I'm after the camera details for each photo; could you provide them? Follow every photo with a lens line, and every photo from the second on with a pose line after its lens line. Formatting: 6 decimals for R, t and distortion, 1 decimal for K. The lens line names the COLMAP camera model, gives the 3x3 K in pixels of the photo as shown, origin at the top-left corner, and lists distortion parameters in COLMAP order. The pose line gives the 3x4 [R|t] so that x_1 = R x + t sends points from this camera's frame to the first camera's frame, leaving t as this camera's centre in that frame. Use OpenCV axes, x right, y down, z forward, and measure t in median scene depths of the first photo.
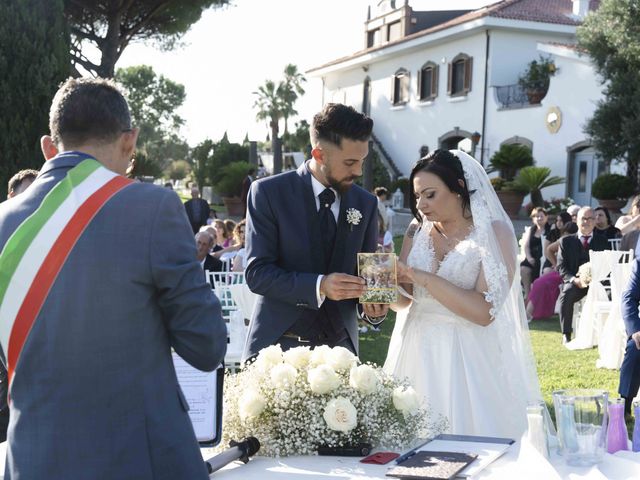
lens RADIAL K [[1514.4, 0, 320.0], [0, 1514.4, 240.0], [0, 0, 1]] dist [0.747002, -10.950691]
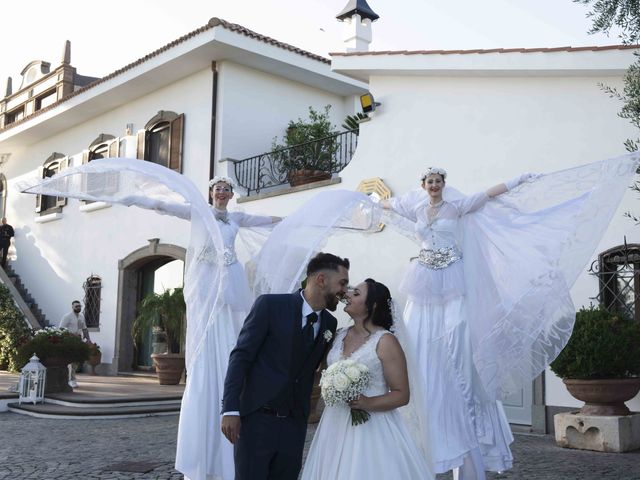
lens RADIAL K [[830.3, 0, 320.0], [0, 830.3, 240.0], [0, 0, 1]] dist [-0.020218, -0.047678]
pose [[0.942635, 0.026258, 0.332790, 0.046802], [0.027554, 0.987380, -0.155956, -0.025804], [-0.332685, 0.156180, 0.930015, 0.710161]]
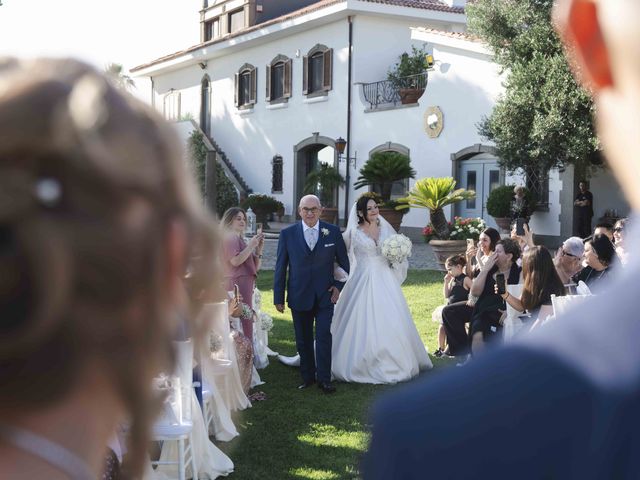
lens RADIAL K [[1622.8, 0, 320.0], [0, 1622.8, 240.0], [0, 0, 1]] dist [0.037755, -0.282078]
pose [[0.994312, -0.023219, 0.103944, -0.001443], [0.024564, 0.999630, -0.011673, -0.005351], [-0.103635, 0.014160, 0.994515, 0.123643]]
